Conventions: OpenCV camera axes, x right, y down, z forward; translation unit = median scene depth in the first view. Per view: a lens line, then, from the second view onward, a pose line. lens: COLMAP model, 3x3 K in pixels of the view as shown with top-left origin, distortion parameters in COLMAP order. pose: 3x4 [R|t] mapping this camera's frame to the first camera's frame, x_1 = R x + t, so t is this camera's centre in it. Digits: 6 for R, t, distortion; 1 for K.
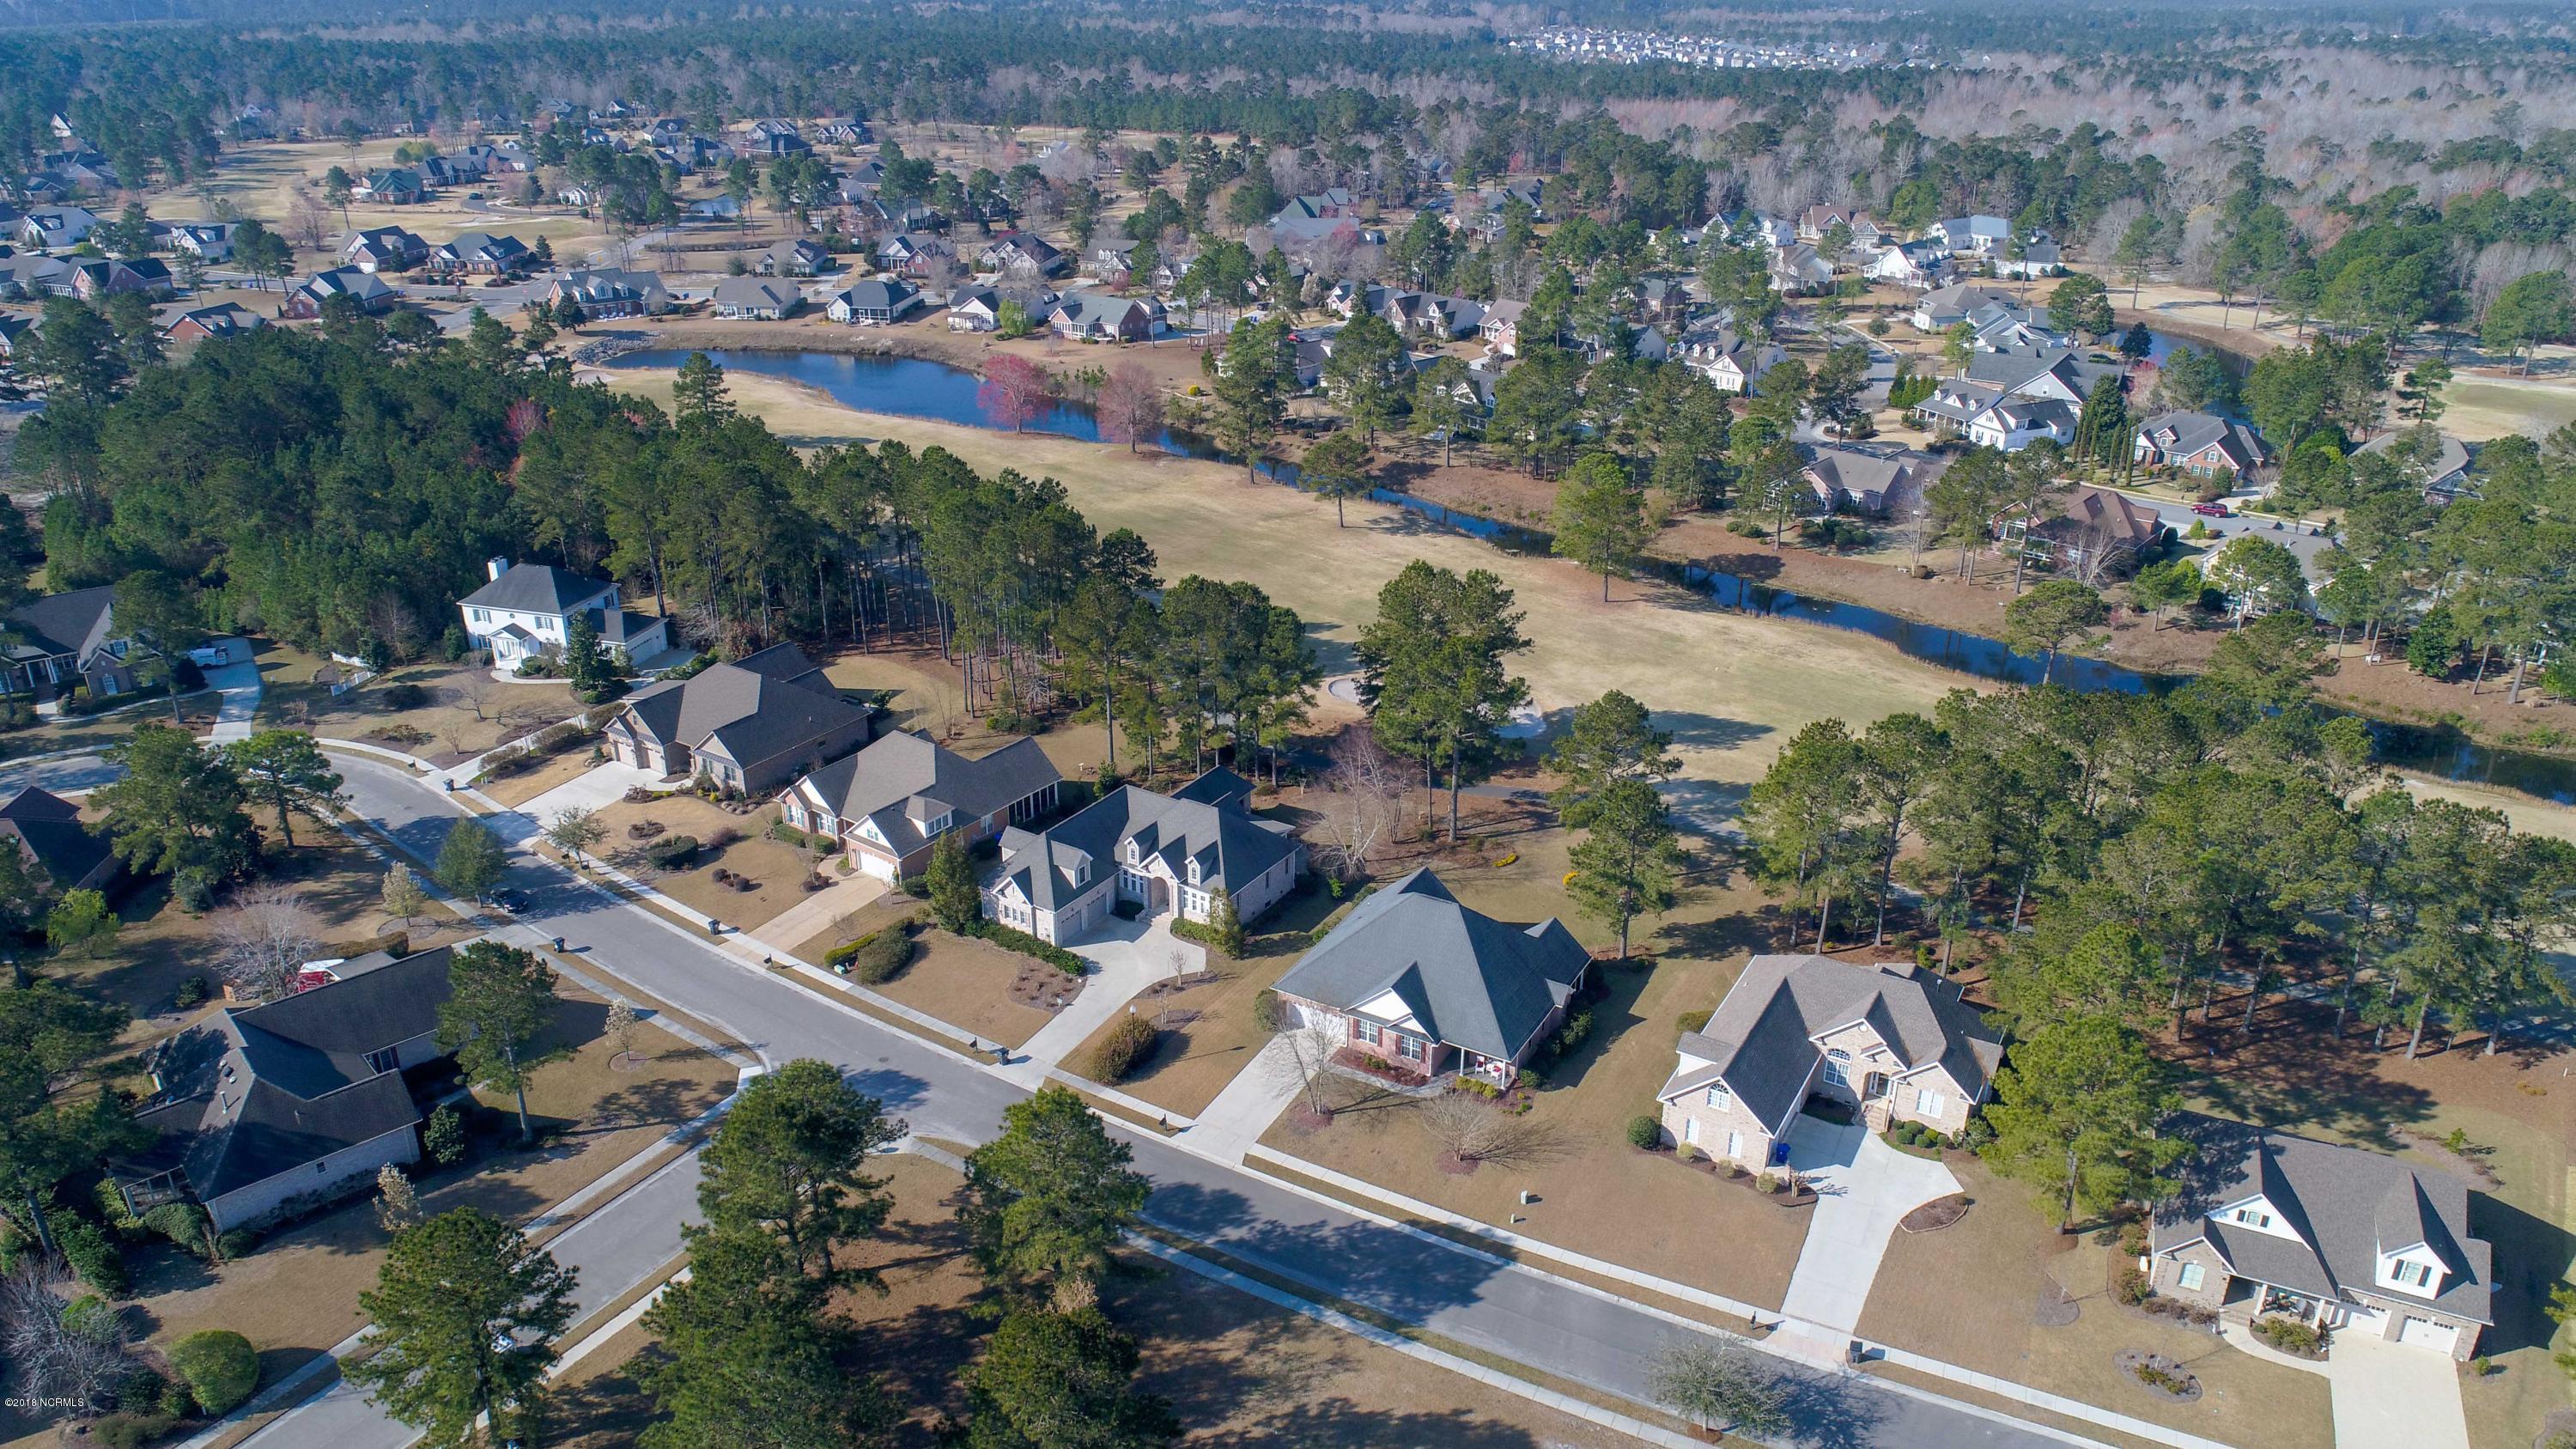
lens RADIAL K [[1753.5, 0, 1286.0], [0, 1753.5, 723.0], [0, 0, 1]] dist [-0.003984, -0.003010]
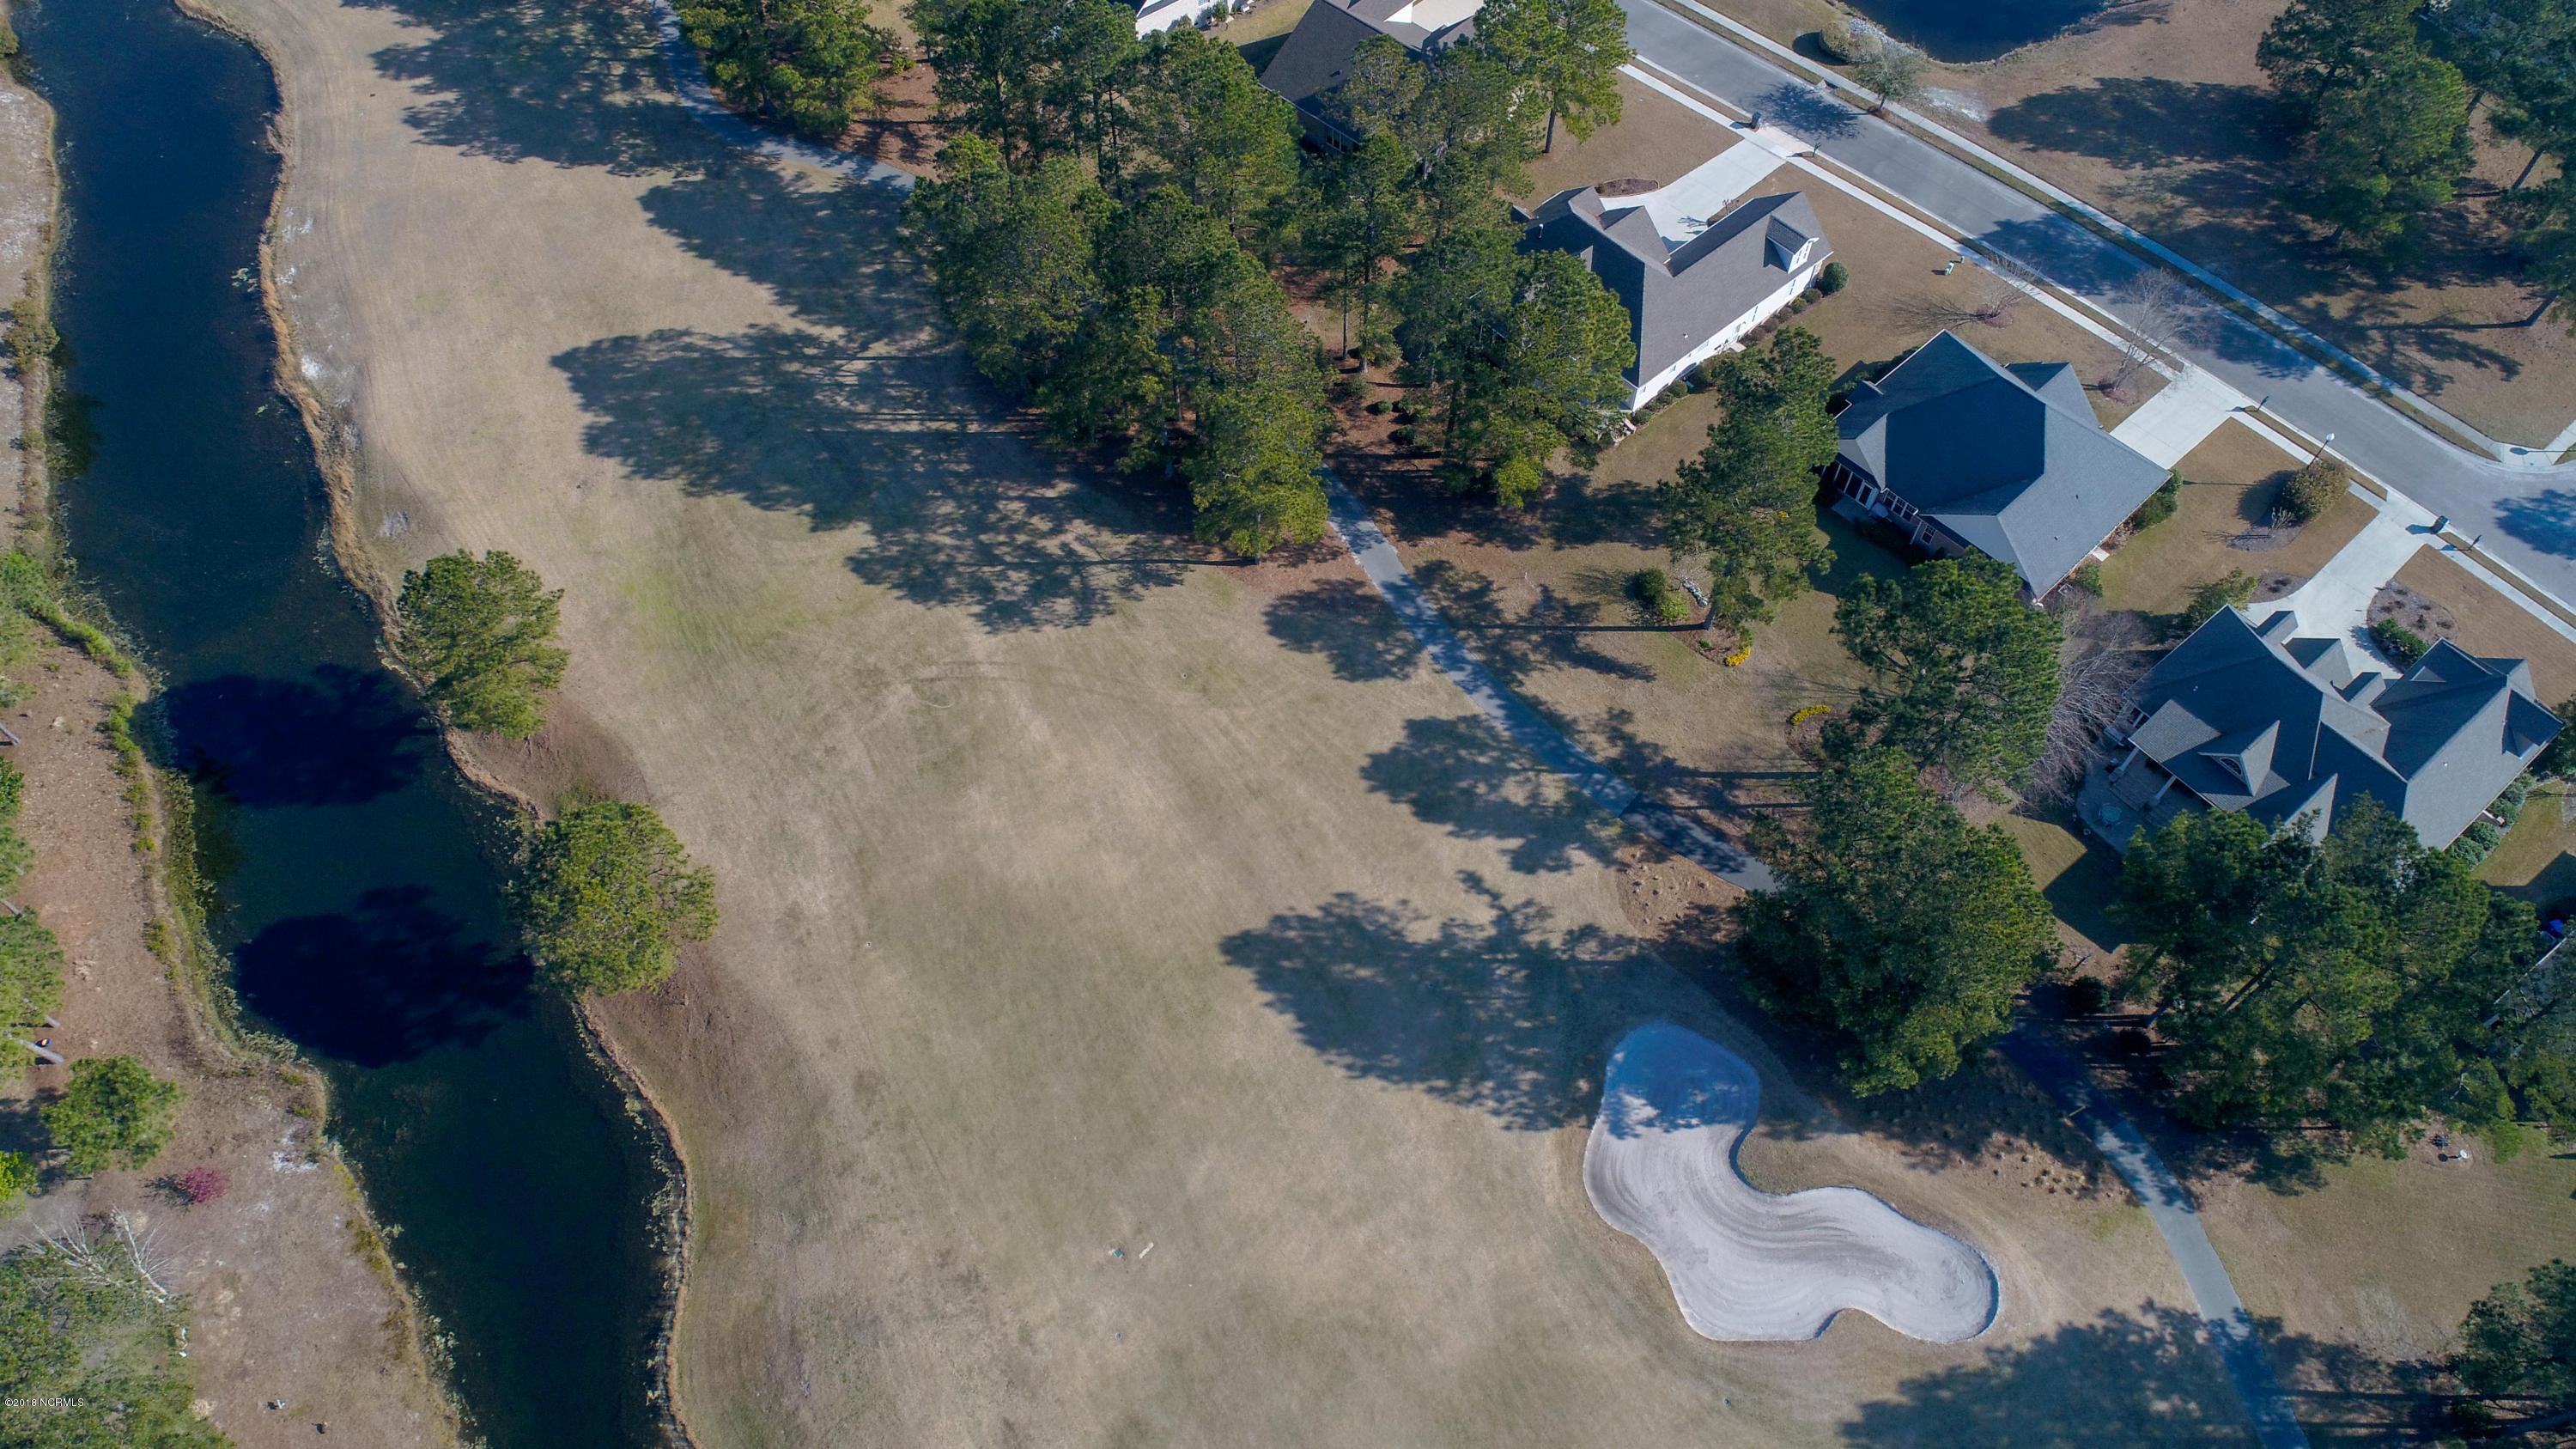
lens RADIAL K [[1753.5, 0, 1298.8], [0, 1753.5, 715.5], [0, 0, 1]] dist [-0.003984, -0.003010]
pose [[-0.951815, -0.259238, 0.163840, 0.227416], [0.117816, 0.184147, 0.975812, -0.728801], [-0.283138, 0.948096, -0.144732, 1.277629]]
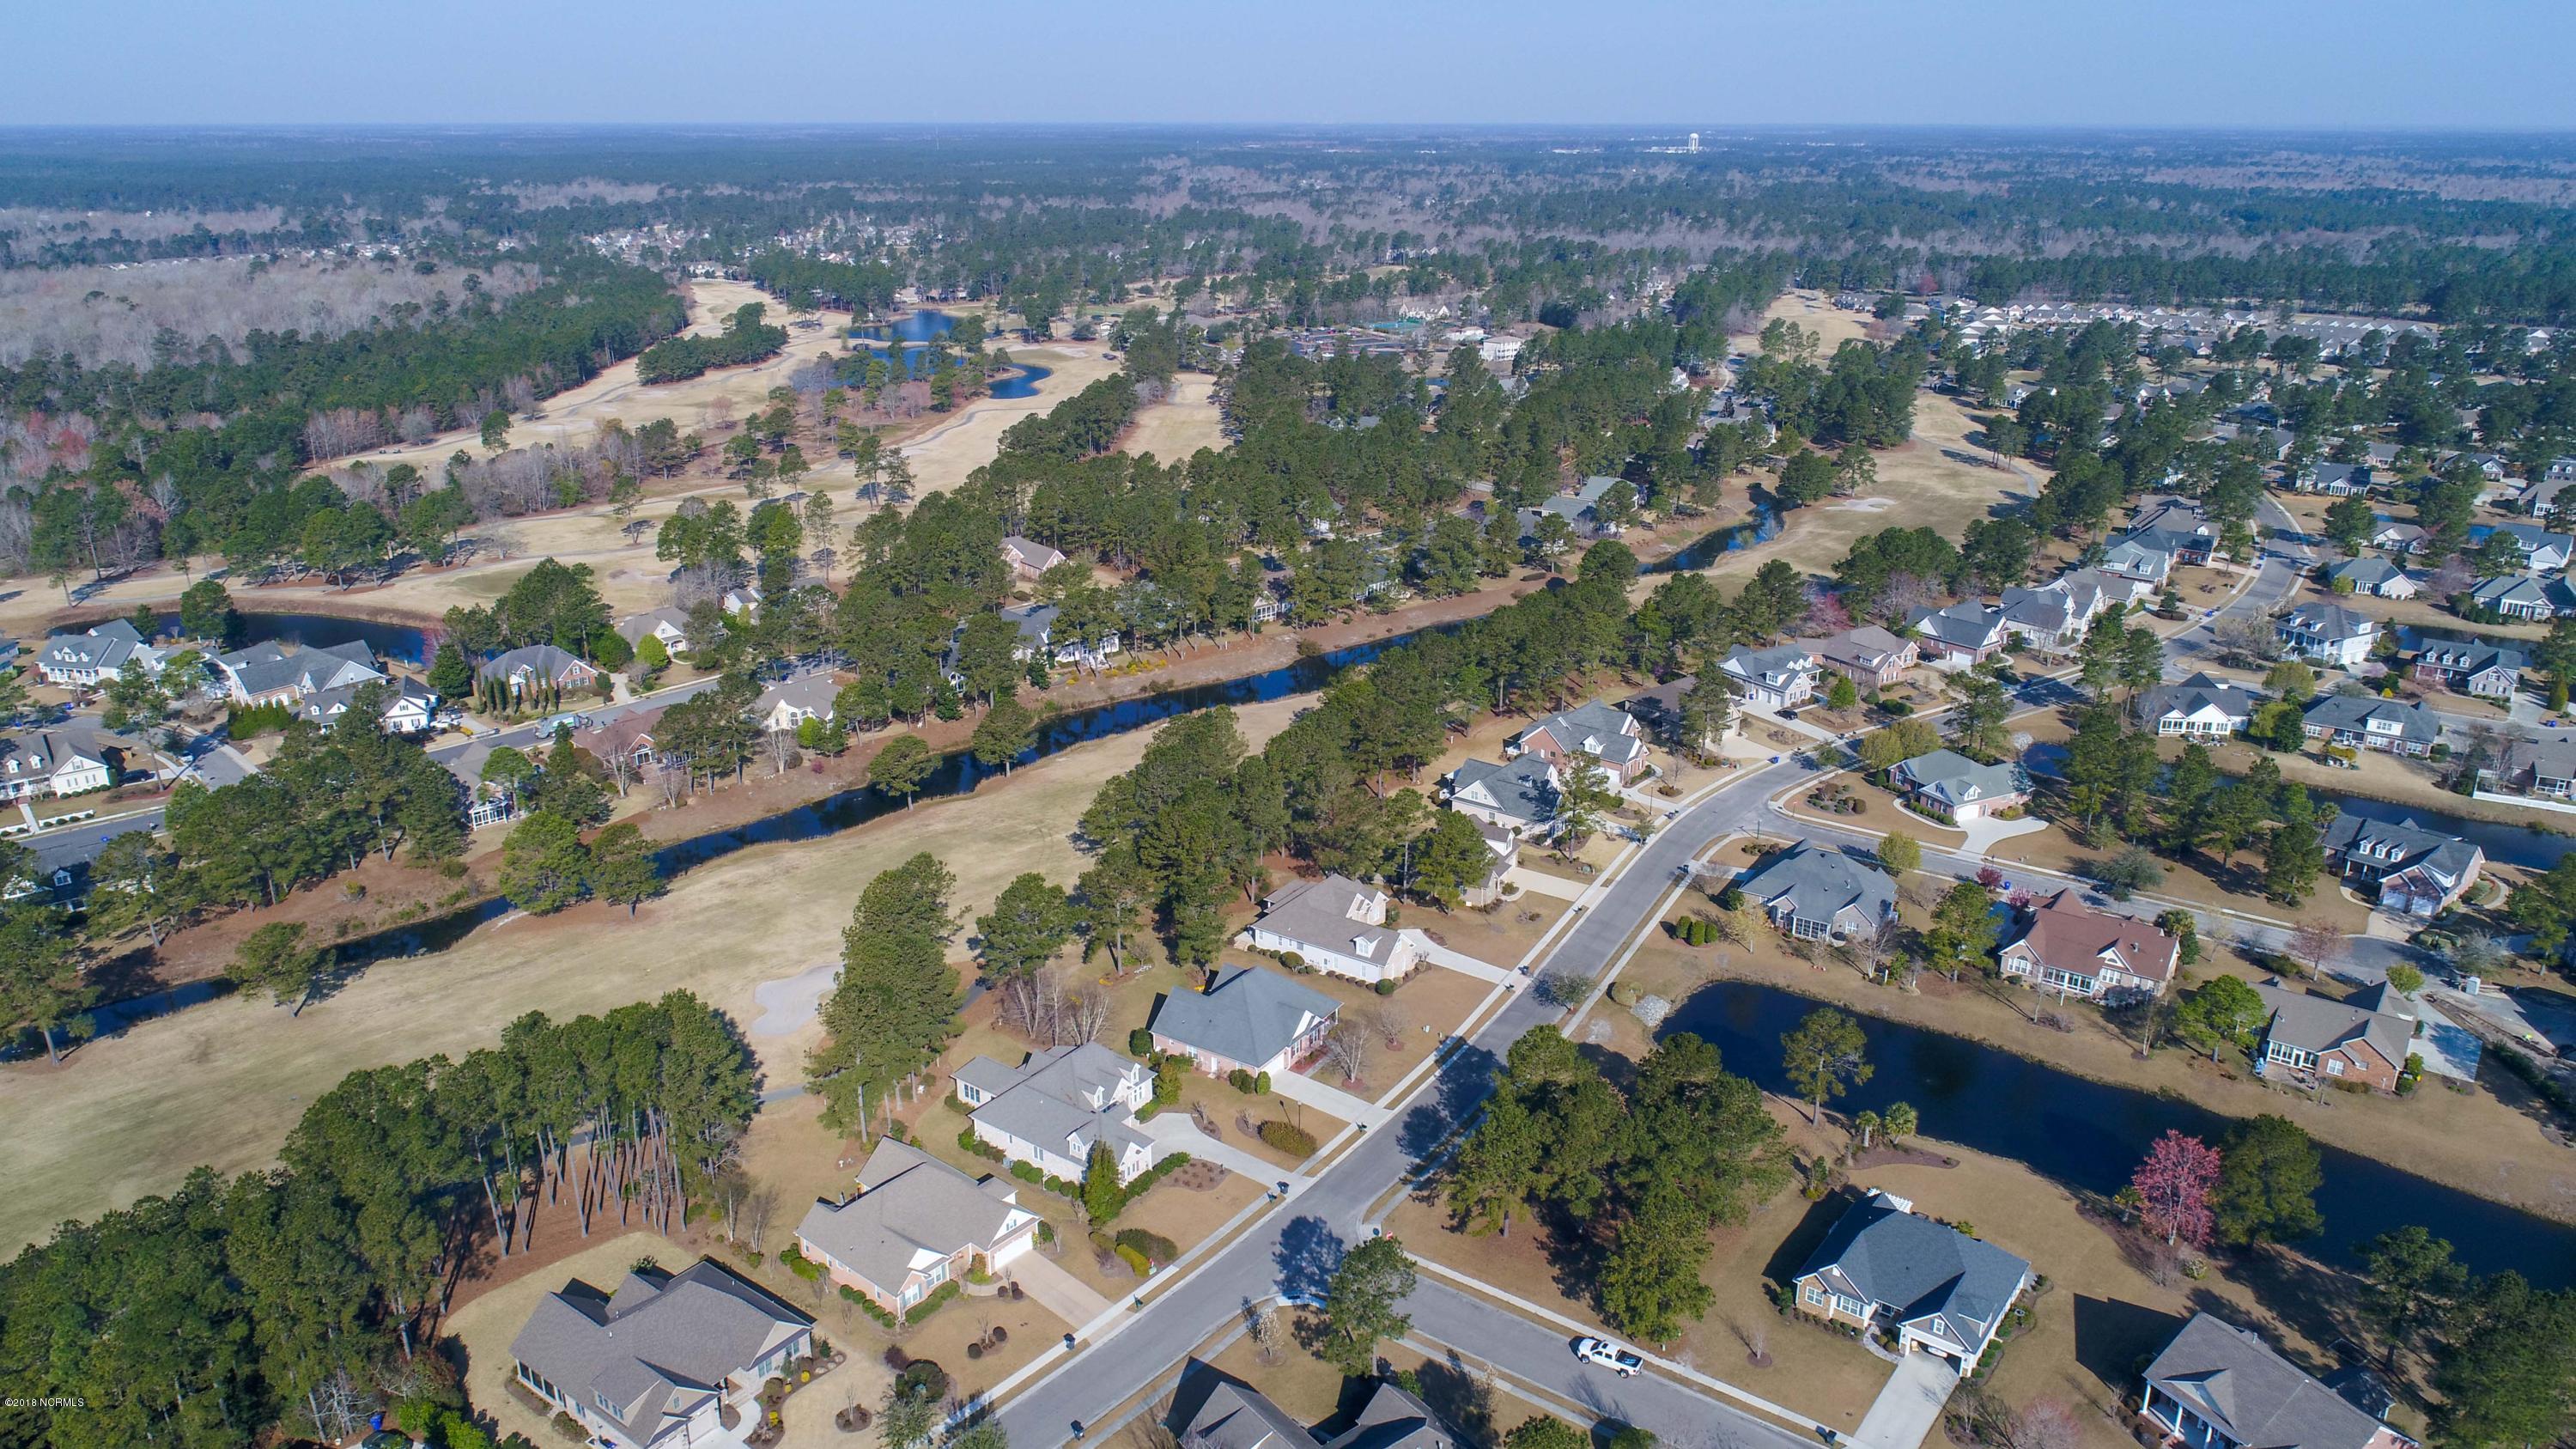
lens RADIAL K [[1753.5, 0, 1304.2], [0, 1753.5, 734.1], [0, 0, 1]] dist [-0.003984, -0.003010]
pose [[0.059076, -0.334459, 0.940557, -1.280946], [0.397492, 0.872168, 0.285173, -0.502571], [-0.915702, 0.357017, 0.184469, 0.518518]]
